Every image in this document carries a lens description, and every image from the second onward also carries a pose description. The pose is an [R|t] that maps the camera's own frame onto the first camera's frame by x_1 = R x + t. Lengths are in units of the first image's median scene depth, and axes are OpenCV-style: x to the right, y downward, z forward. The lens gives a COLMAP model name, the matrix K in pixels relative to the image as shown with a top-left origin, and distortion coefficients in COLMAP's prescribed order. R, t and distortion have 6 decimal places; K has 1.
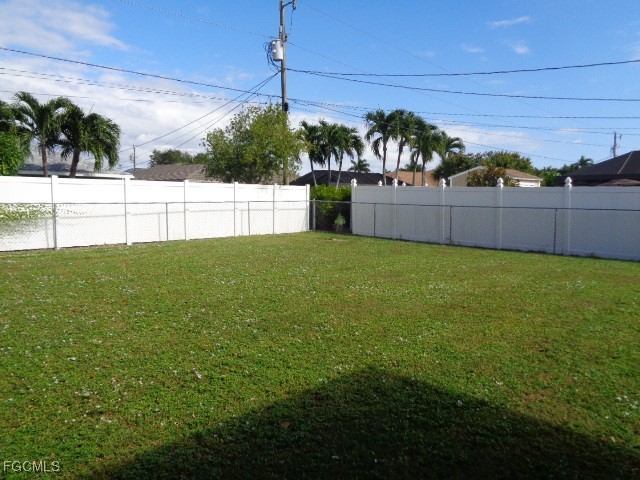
lens RADIAL K [[478.8, 0, 320.0], [0, 478.8, 240.0], [0, 0, 1]] dist [0.006592, 0.002657]
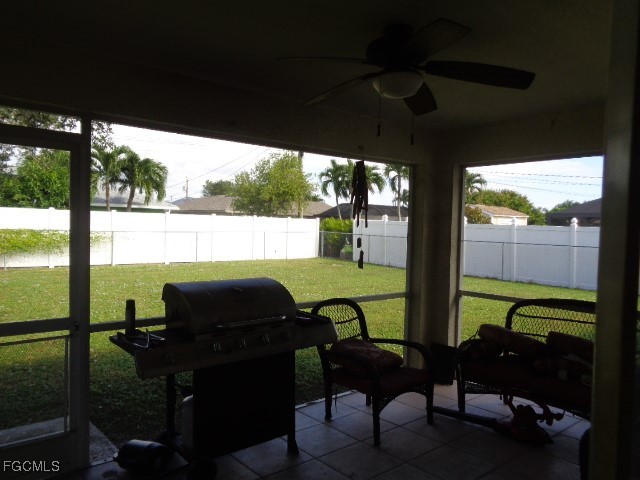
lens RADIAL K [[507.3, 0, 320.0], [0, 507.3, 240.0], [0, 0, 1]] dist [0.038421, -0.000095]
pose [[0.992129, 0.020400, -0.123547, 0.134976], [-0.027933, 0.997834, -0.059555, 0.012358], [0.122064, 0.062537, 0.990550, -0.231182]]
